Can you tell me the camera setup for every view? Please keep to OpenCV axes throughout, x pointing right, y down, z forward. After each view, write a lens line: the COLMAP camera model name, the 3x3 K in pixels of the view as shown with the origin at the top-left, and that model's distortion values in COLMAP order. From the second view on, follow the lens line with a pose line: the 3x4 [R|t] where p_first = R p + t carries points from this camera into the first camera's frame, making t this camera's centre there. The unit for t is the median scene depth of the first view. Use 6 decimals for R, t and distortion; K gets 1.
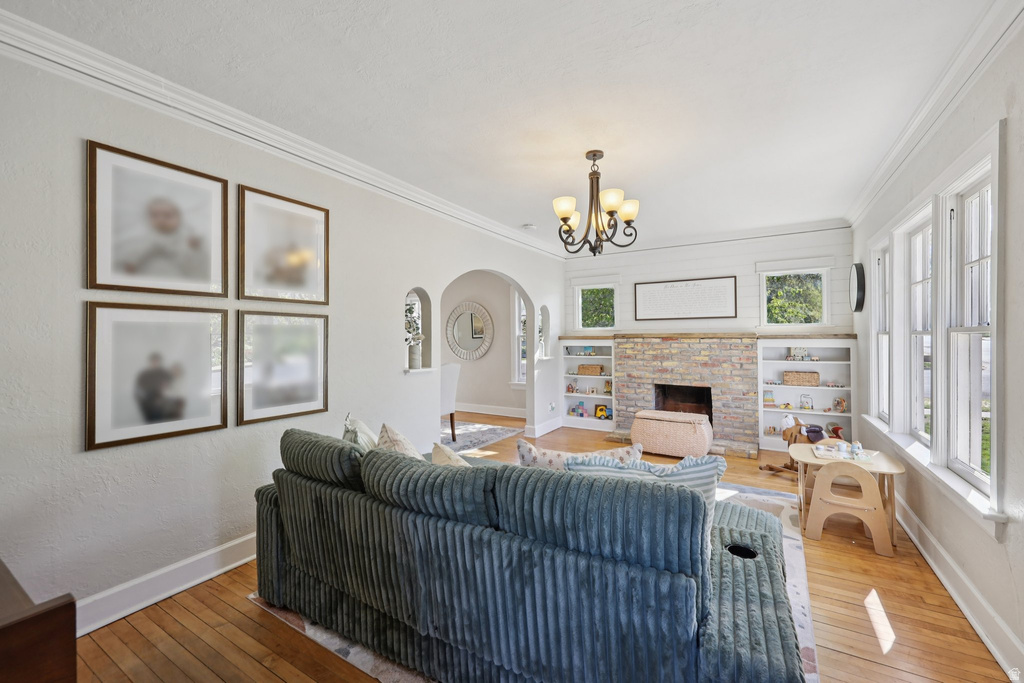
lens RADIAL K [[415.4, 0, 517.3], [0, 415.4, 336.5], [0, 0, 1]] dist [0.007592, 0.000000]
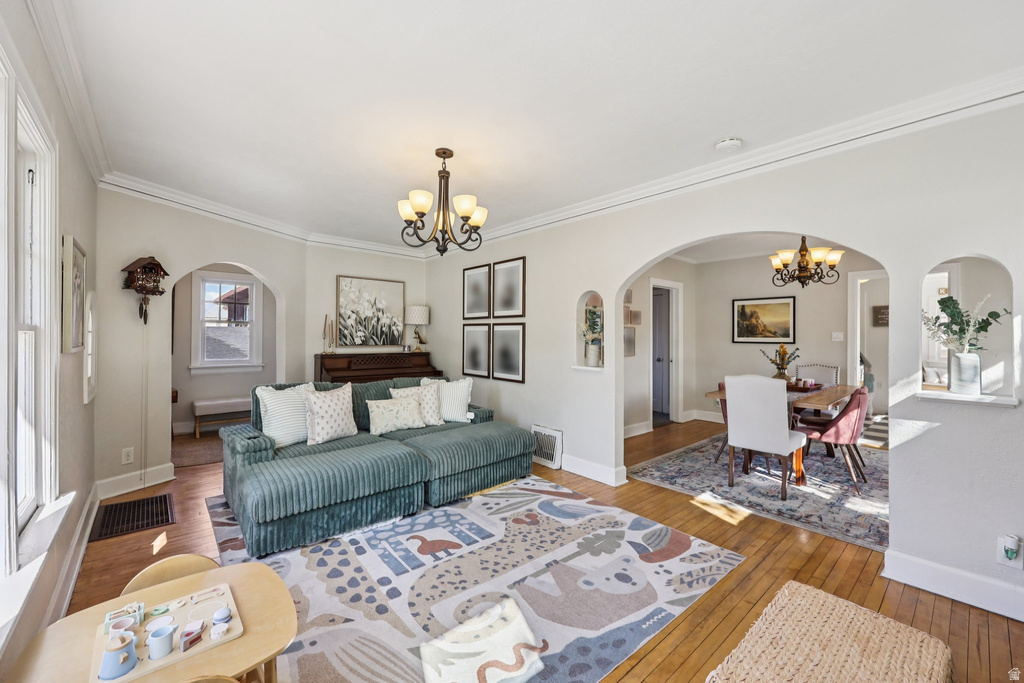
lens RADIAL K [[415.4, 0, 517.3], [0, 415.4, 336.5], [0, 0, 1]] dist [0.007592, 0.000000]
pose [[-0.296553, 0.000375, -0.955016, 1.082800], [-0.005558, 0.999982, 0.002118, -0.002802], [0.955000, 0.005936, -0.296546, 1.466140]]
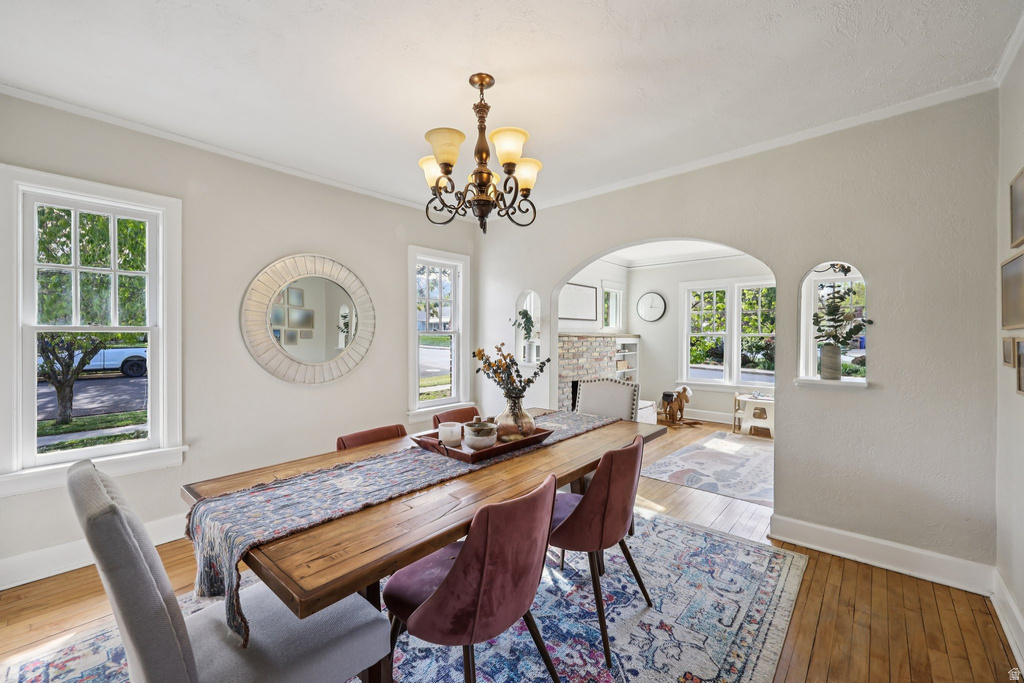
lens RADIAL K [[415.4, 0, 517.3], [0, 415.4, 336.5], [0, 0, 1]] dist [0.007592, 0.000000]
pose [[0.176249, 0.005702, 0.984329, -1.346223], [-0.000292, 0.999983, -0.005740, 0.014392], [-0.984346, 0.000724, 0.176247, 1.808708]]
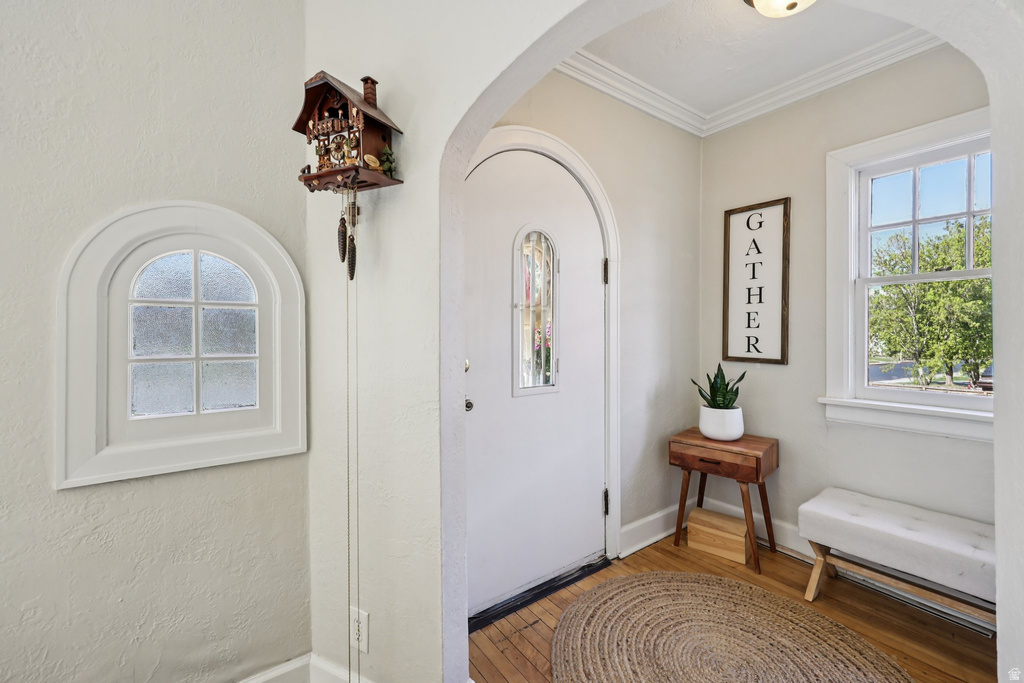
lens RADIAL K [[415.4, 0, 517.3], [0, 415.4, 336.5], [0, 0, 1]] dist [0.007592, 0.000000]
pose [[-0.915679, 0.002826, 0.401899, -0.088390], [0.005142, 0.999976, 0.004686, 0.028654], [-0.401876, 0.006357, -0.915672, 0.372972]]
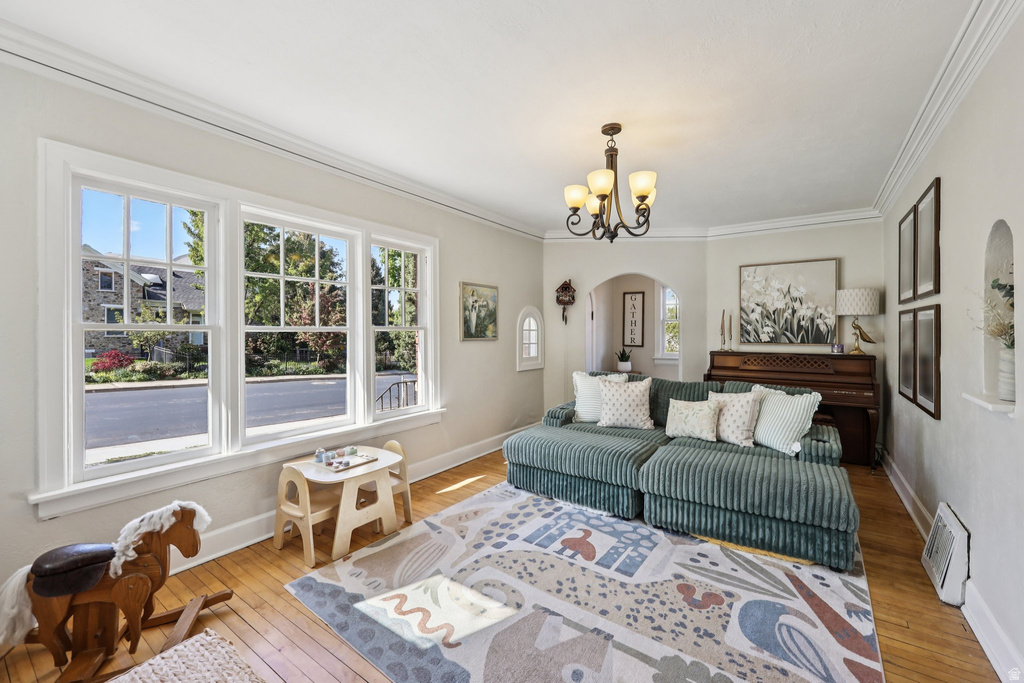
lens RADIAL K [[415.4, 0, 517.3], [0, 415.4, 336.5], [0, 0, 1]] dist [0.007592, 0.000000]
pose [[-0.997582, 0.003357, 0.069419, 0.332096], [0.004036, 0.999945, 0.009636, 0.001053], [-0.069383, 0.009893, -0.997541, 1.925829]]
